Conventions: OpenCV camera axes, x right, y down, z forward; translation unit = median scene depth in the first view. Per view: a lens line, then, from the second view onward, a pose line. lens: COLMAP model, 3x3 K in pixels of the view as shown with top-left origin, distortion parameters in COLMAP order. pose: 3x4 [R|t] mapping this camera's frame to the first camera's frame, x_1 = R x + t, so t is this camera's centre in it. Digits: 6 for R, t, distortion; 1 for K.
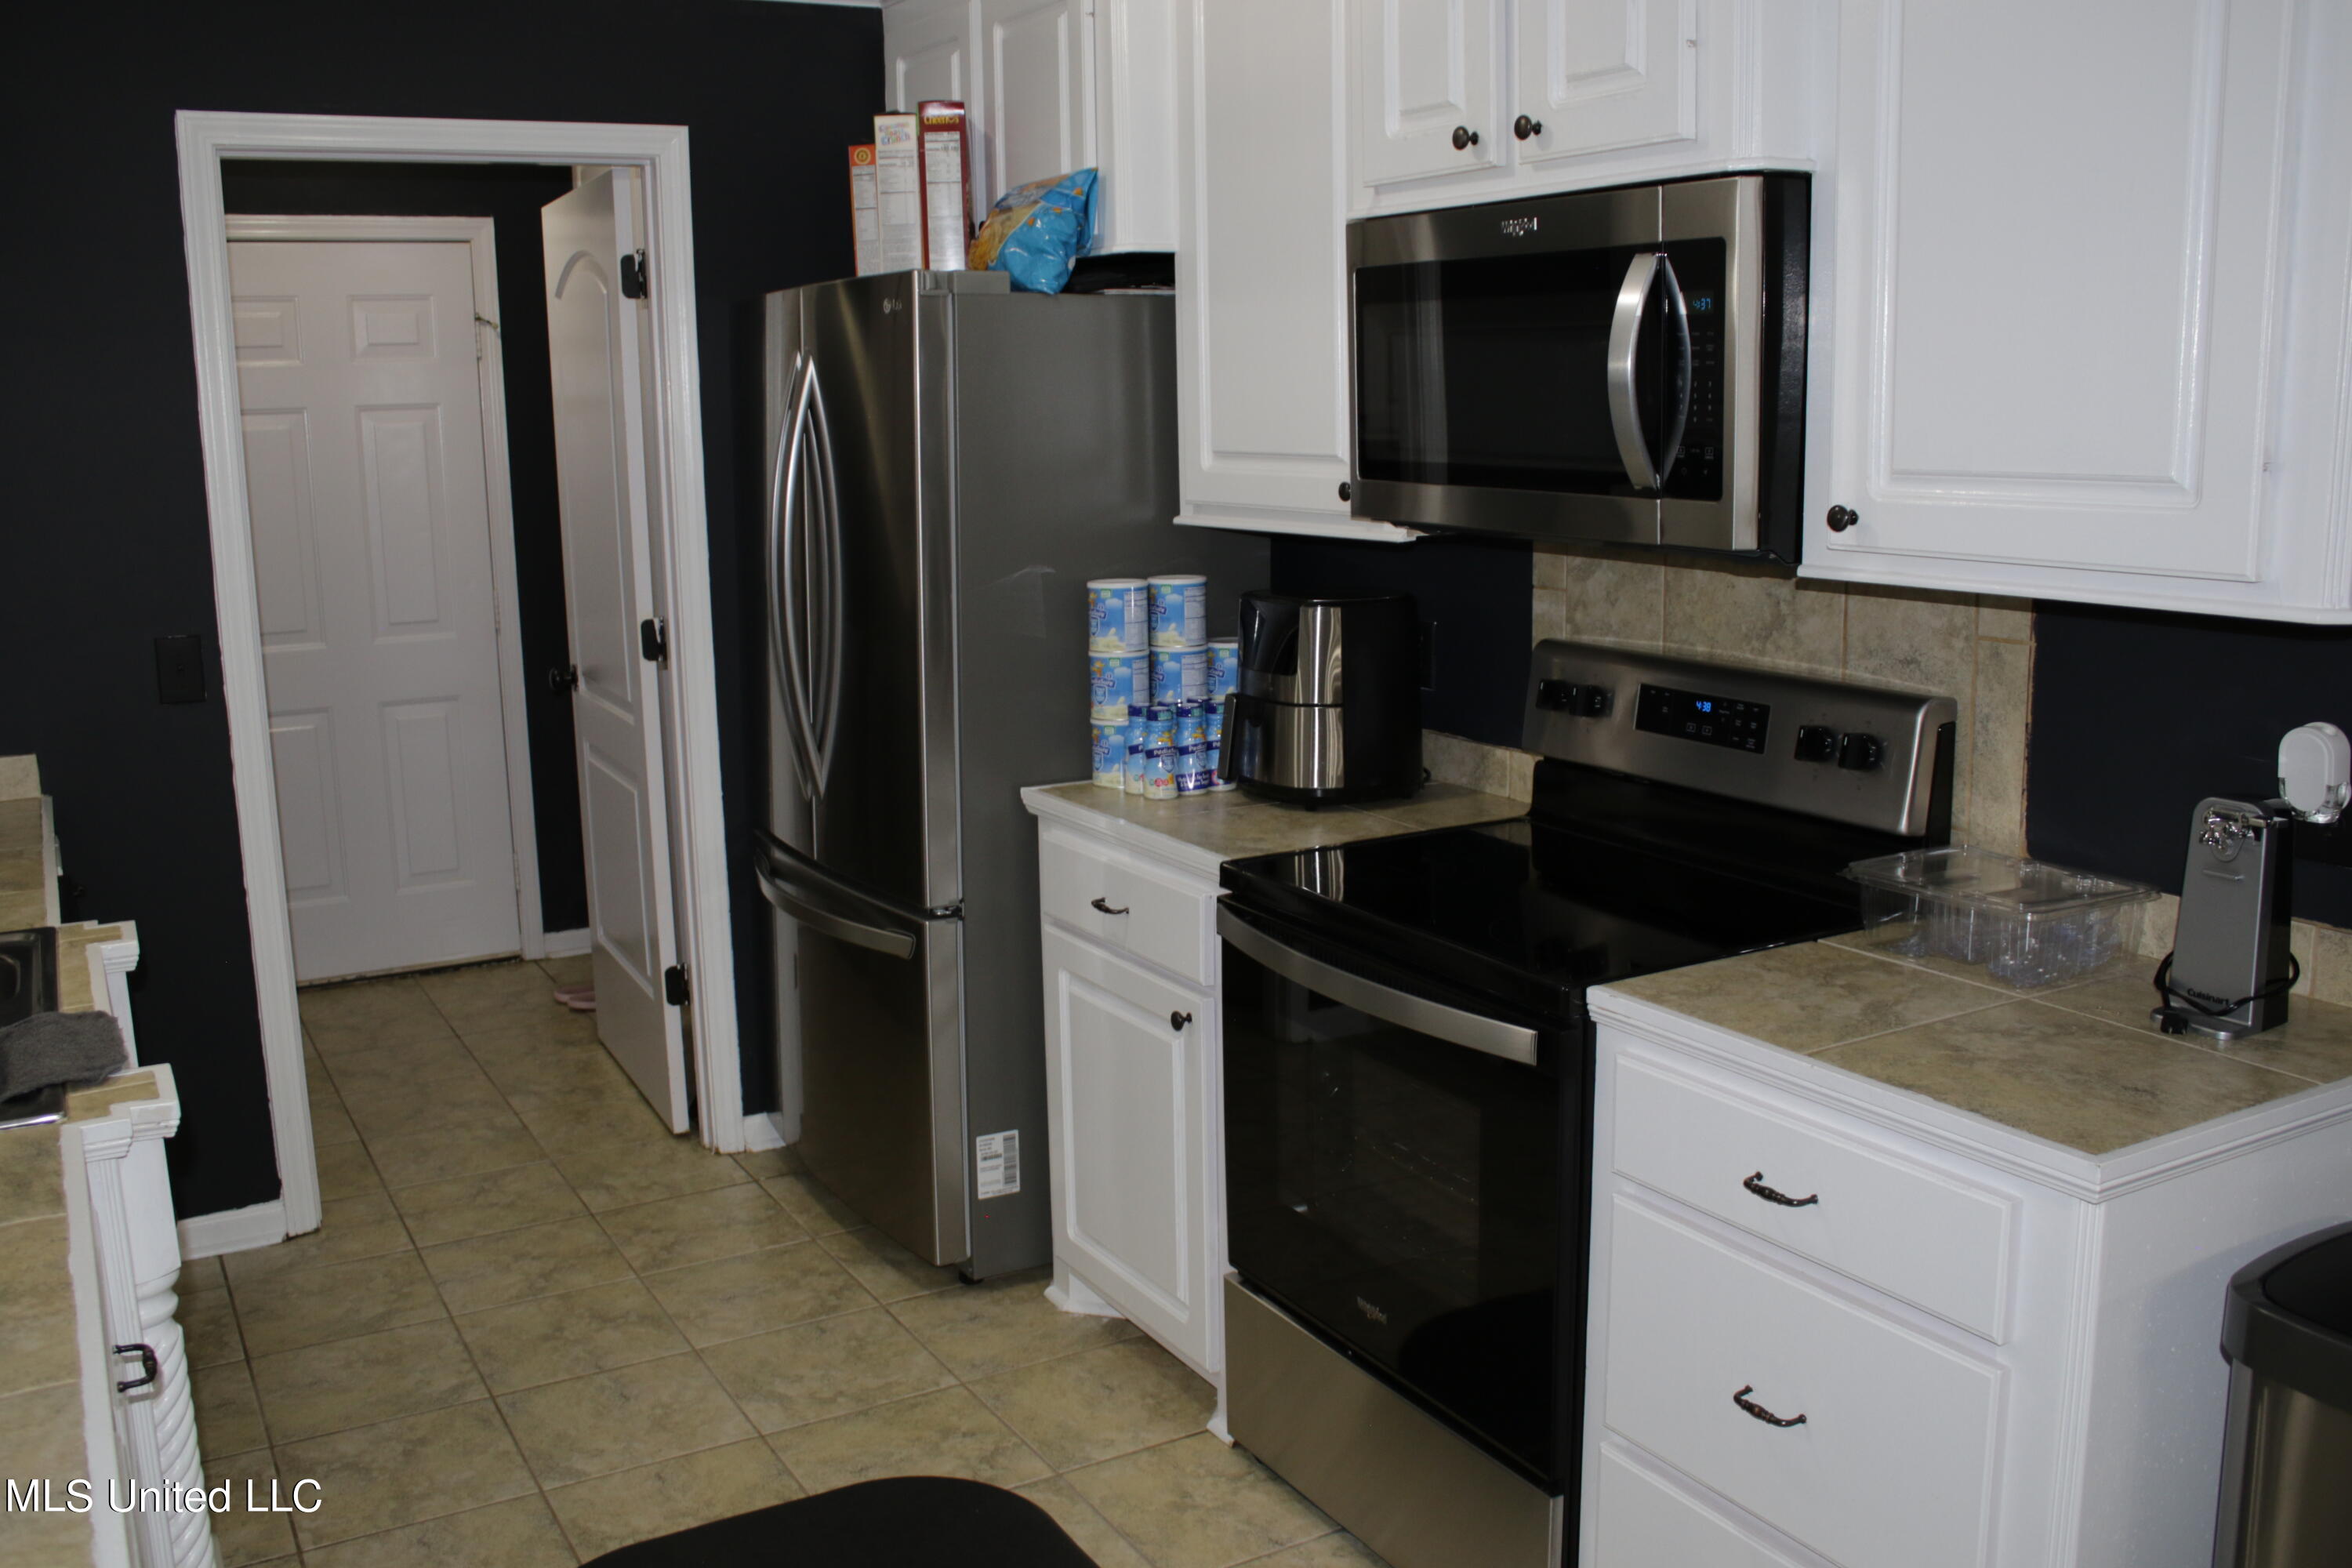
lens RADIAL K [[2079.9, 0, 1154.6], [0, 2079.9, 791.8], [0, 0, 1]] dist [-0.160531, 0.154966]
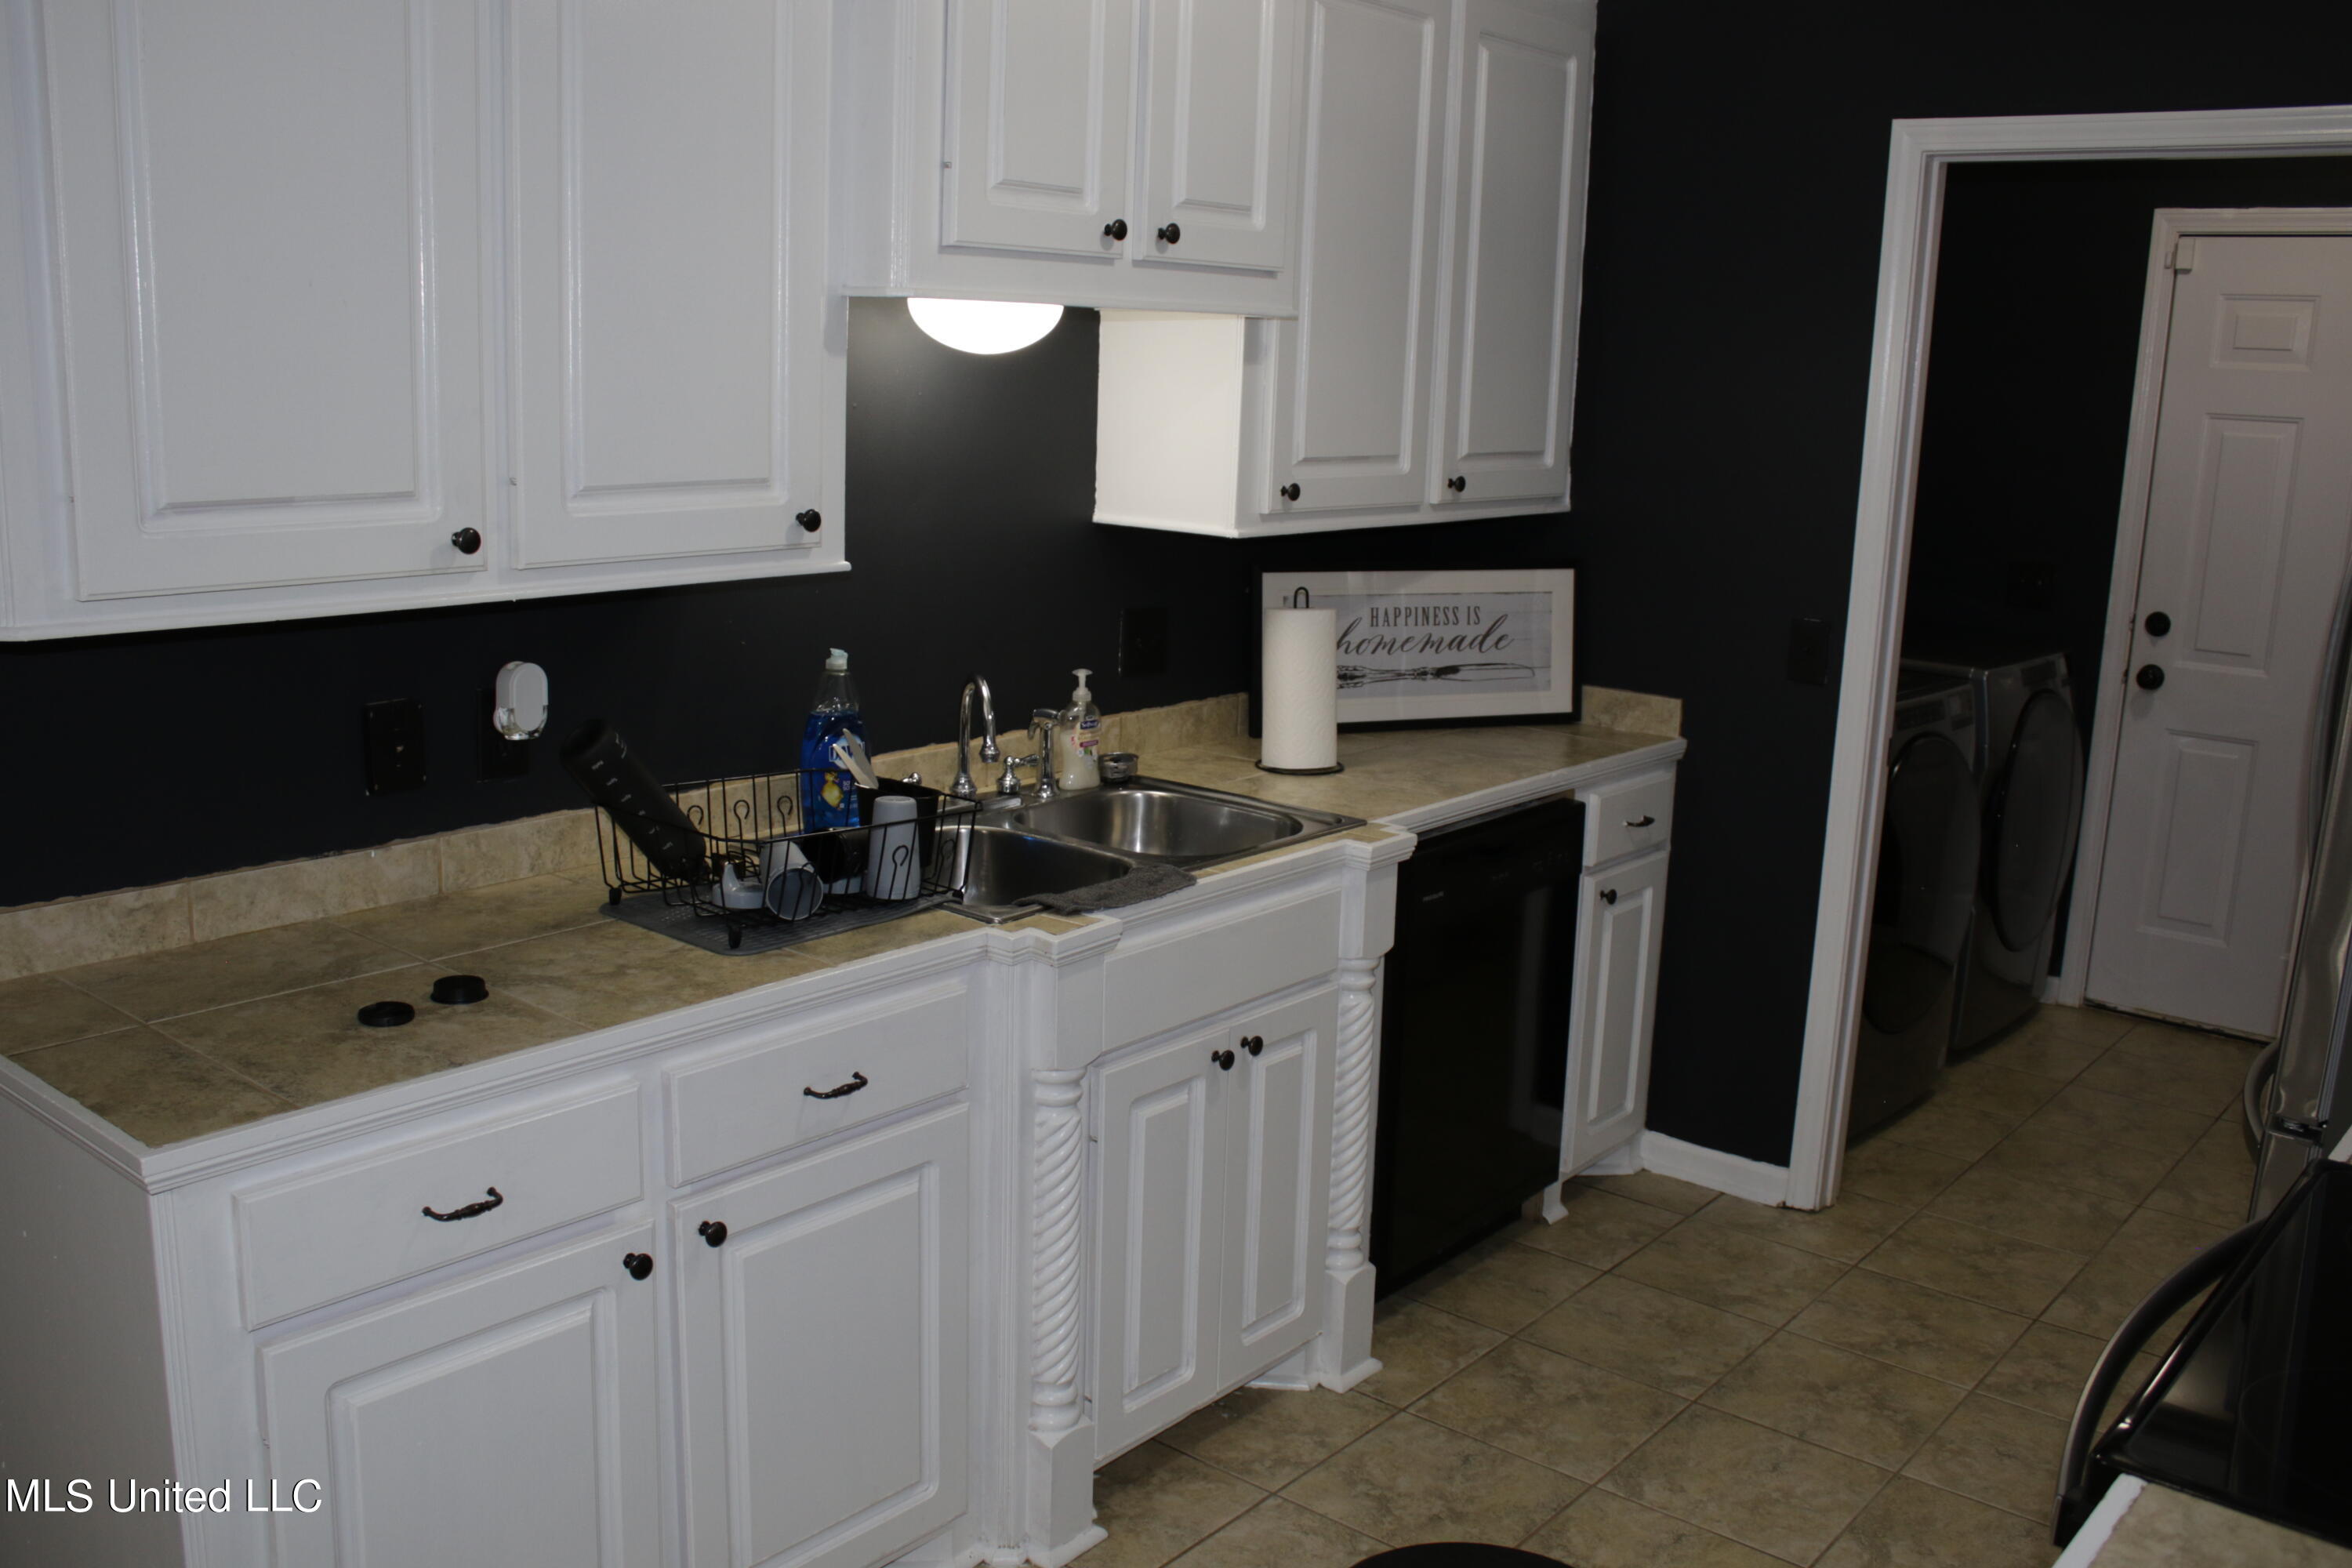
lens RADIAL K [[2079.9, 0, 1154.6], [0, 2079.9, 791.8], [0, 0, 1]] dist [-0.160531, 0.154966]
pose [[0.352549, 0.230524, -0.906955, 0.387478], [-0.213633, 0.963416, 0.161832, -0.091495], [0.911082, 0.136702, 0.388899, 0.290126]]
